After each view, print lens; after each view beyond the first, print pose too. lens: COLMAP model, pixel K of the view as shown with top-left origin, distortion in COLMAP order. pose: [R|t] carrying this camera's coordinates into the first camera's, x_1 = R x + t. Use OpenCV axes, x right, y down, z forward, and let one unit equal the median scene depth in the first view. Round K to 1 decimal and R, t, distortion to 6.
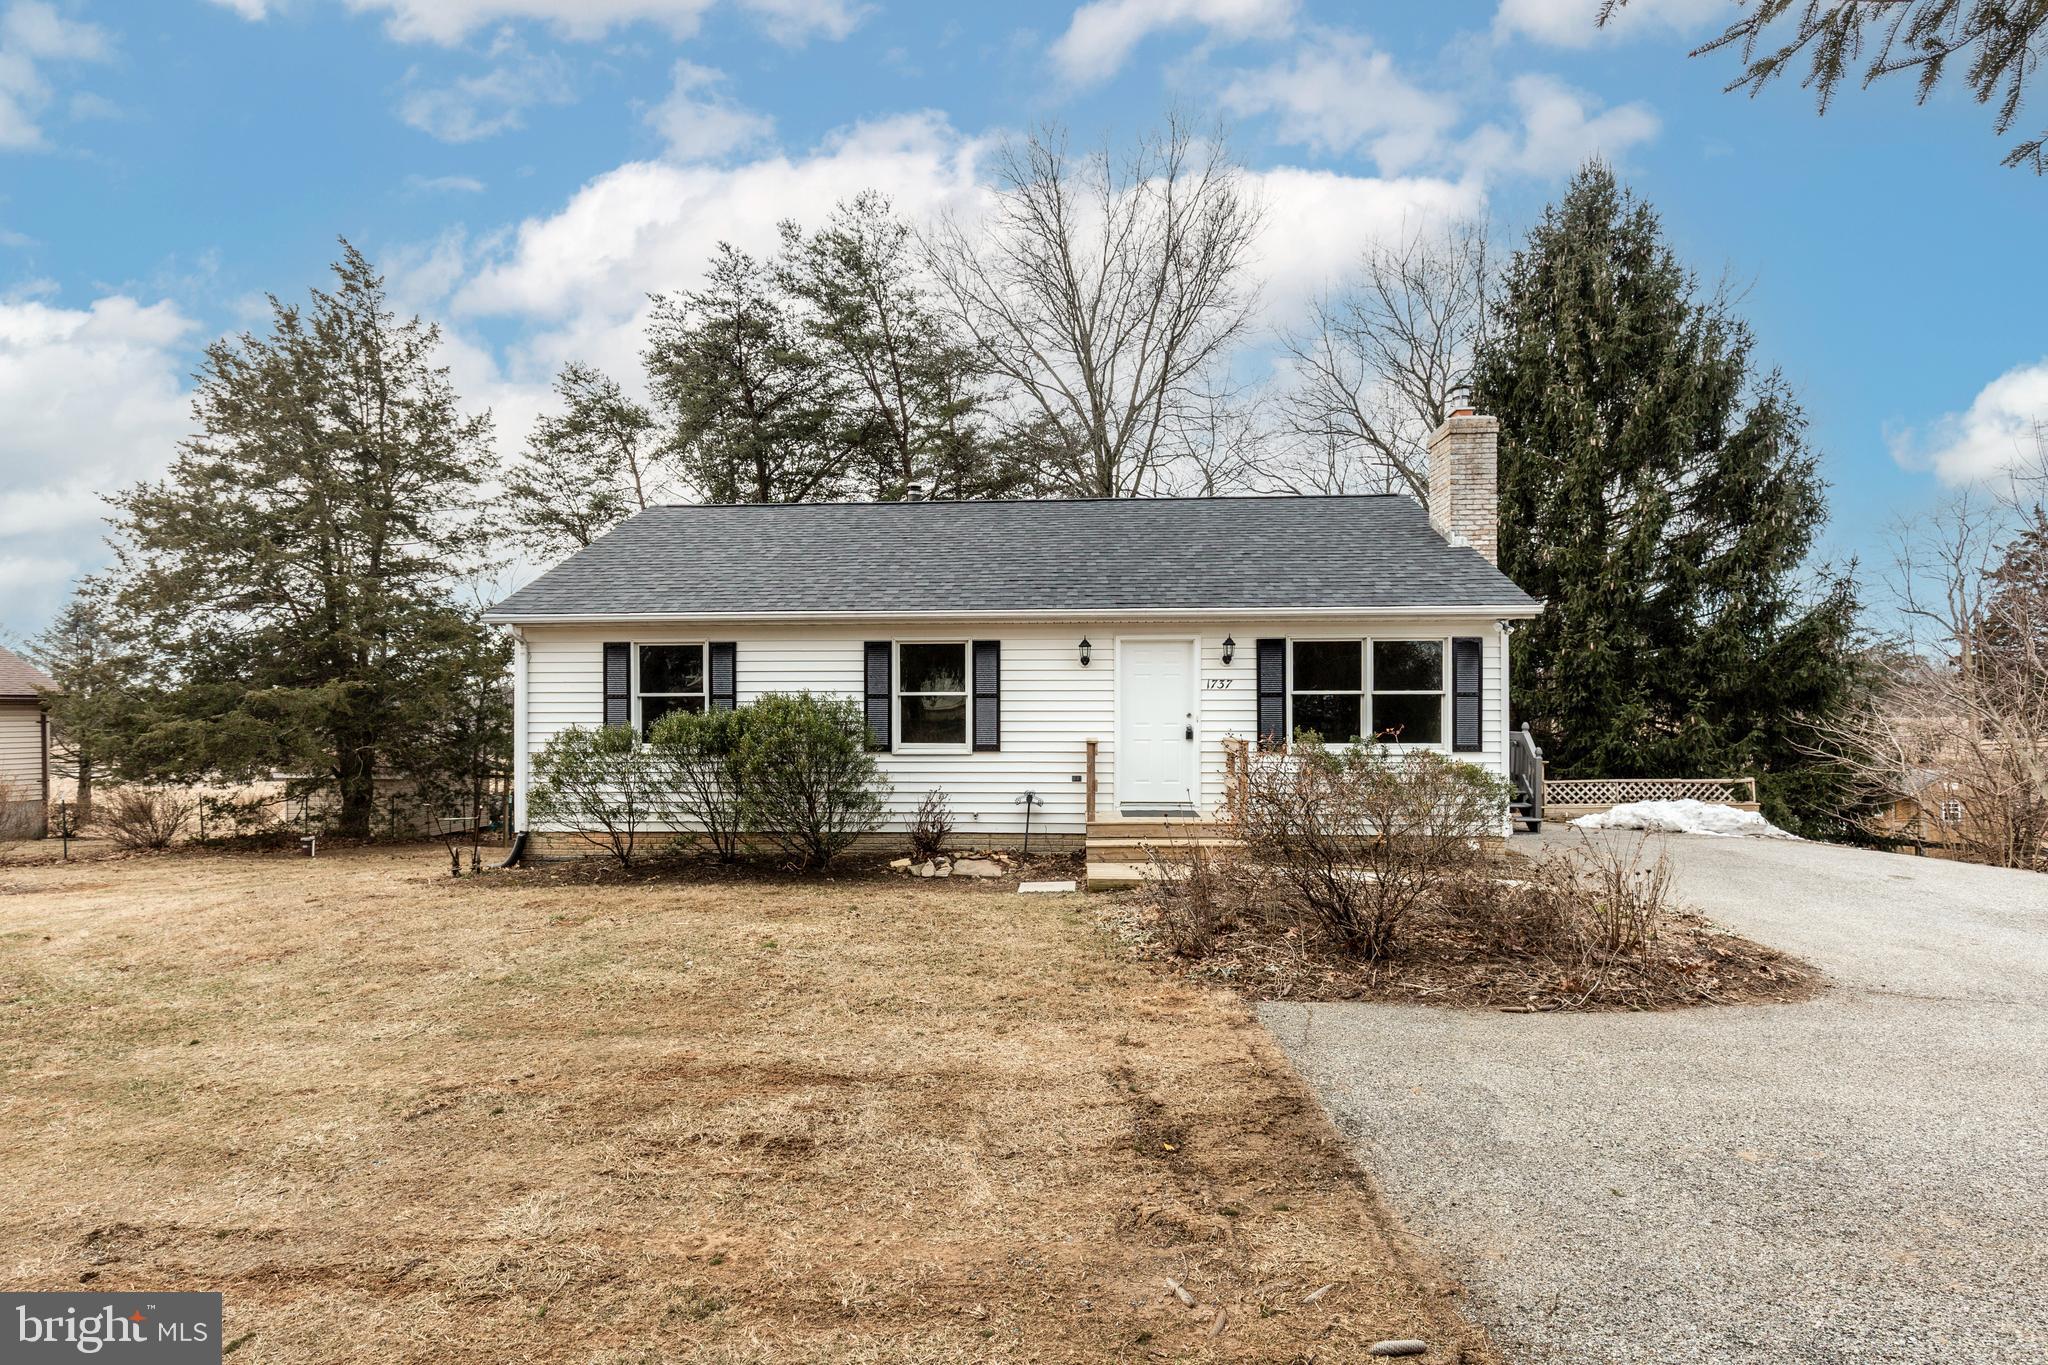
lens RADIAL K [[974.9, 0, 1046.7], [0, 974.9, 703.5], [0, 0, 1]] dist [-0.000463, -0.000283]
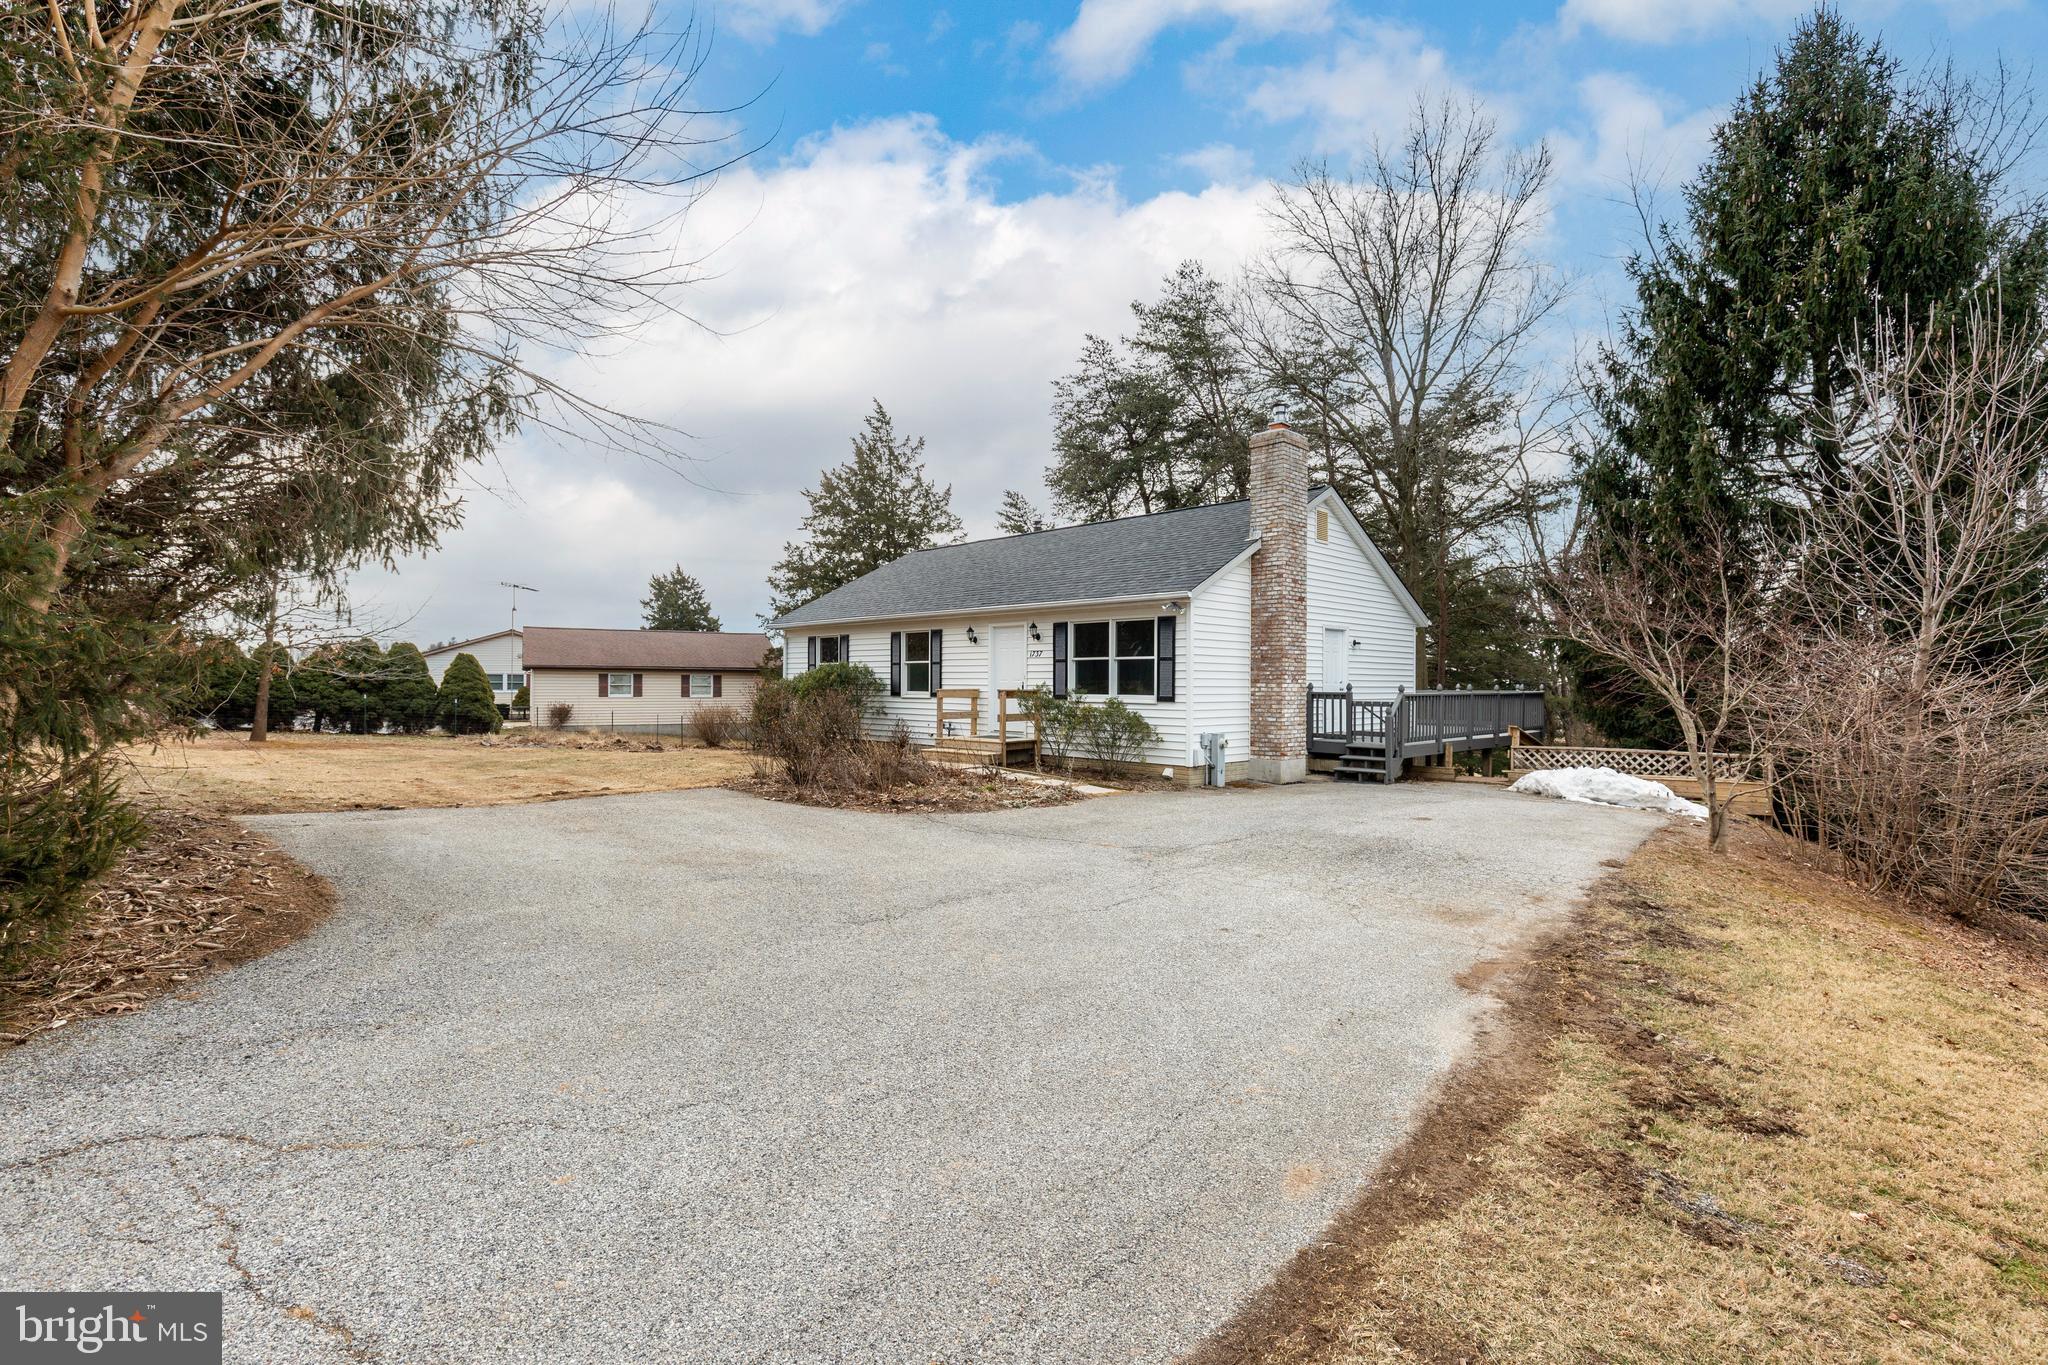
lens RADIAL K [[938.9, 0, 992.5], [0, 938.9, 676.3], [0, 0, 1]] dist [0.001318, -0.000012]
pose [[0.724743, 0.002022, -0.689017, 1.110301], [-0.003845, 0.999992, -0.001110, 0.016416], [0.689009, 0.003454, 0.724745, -0.096334]]
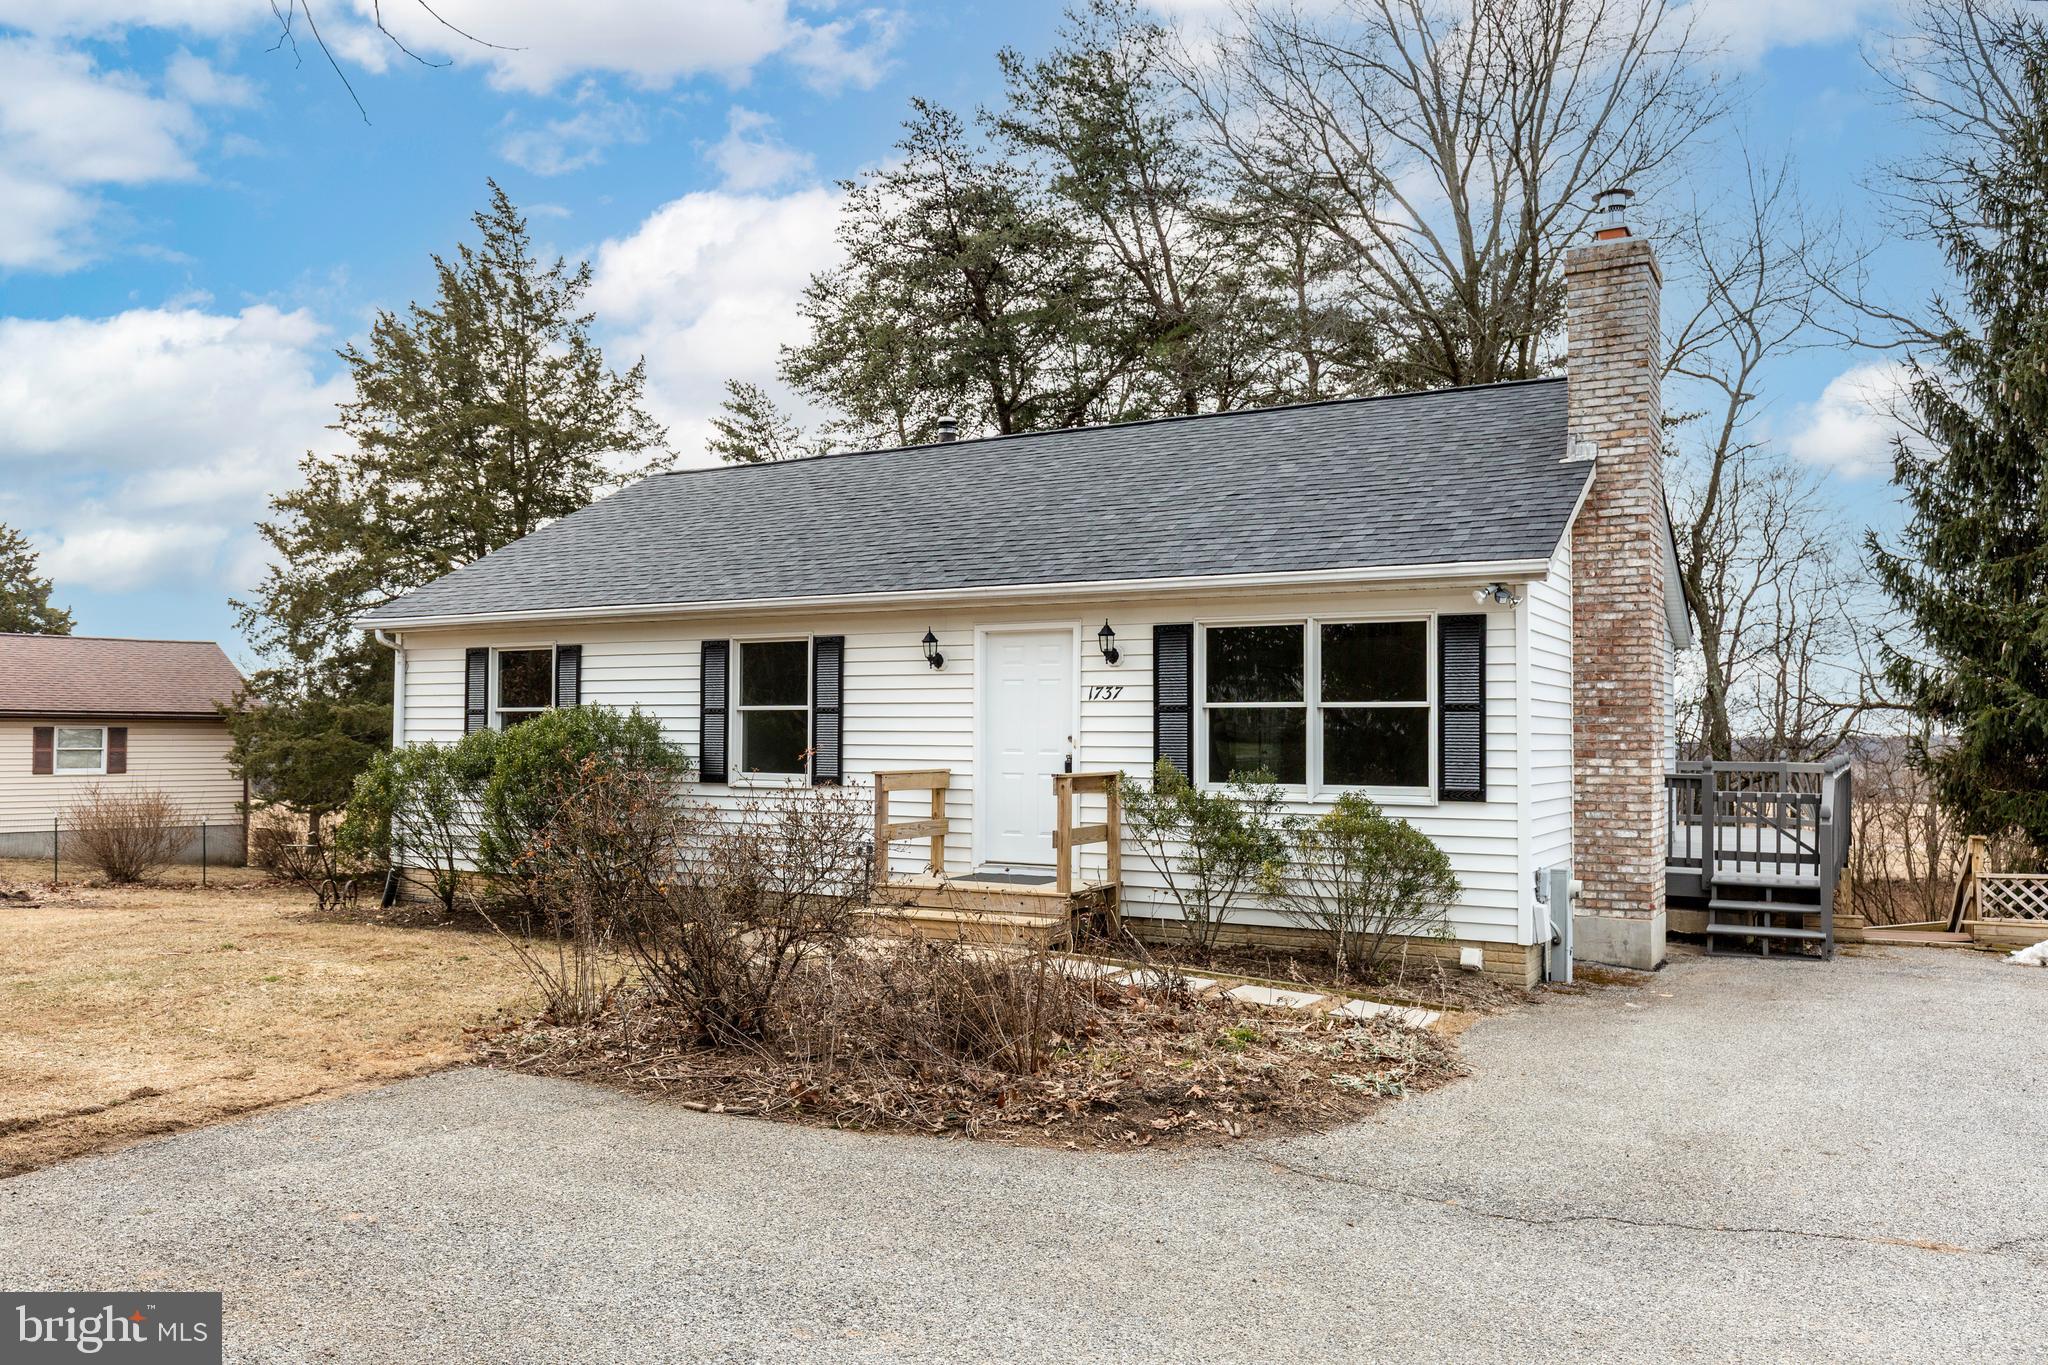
lens RADIAL K [[1560.4, 0, 1007.5], [0, 1560.4, 673.8], [0, 0, 1]] dist [-0.007606, 0.000483]
pose [[0.890230, -0.011132, -0.455375, 0.603111], [-0.005578, 0.999360, -0.035335, 0.005580], [0.455477, 0.033996, 0.889598, -0.001123]]
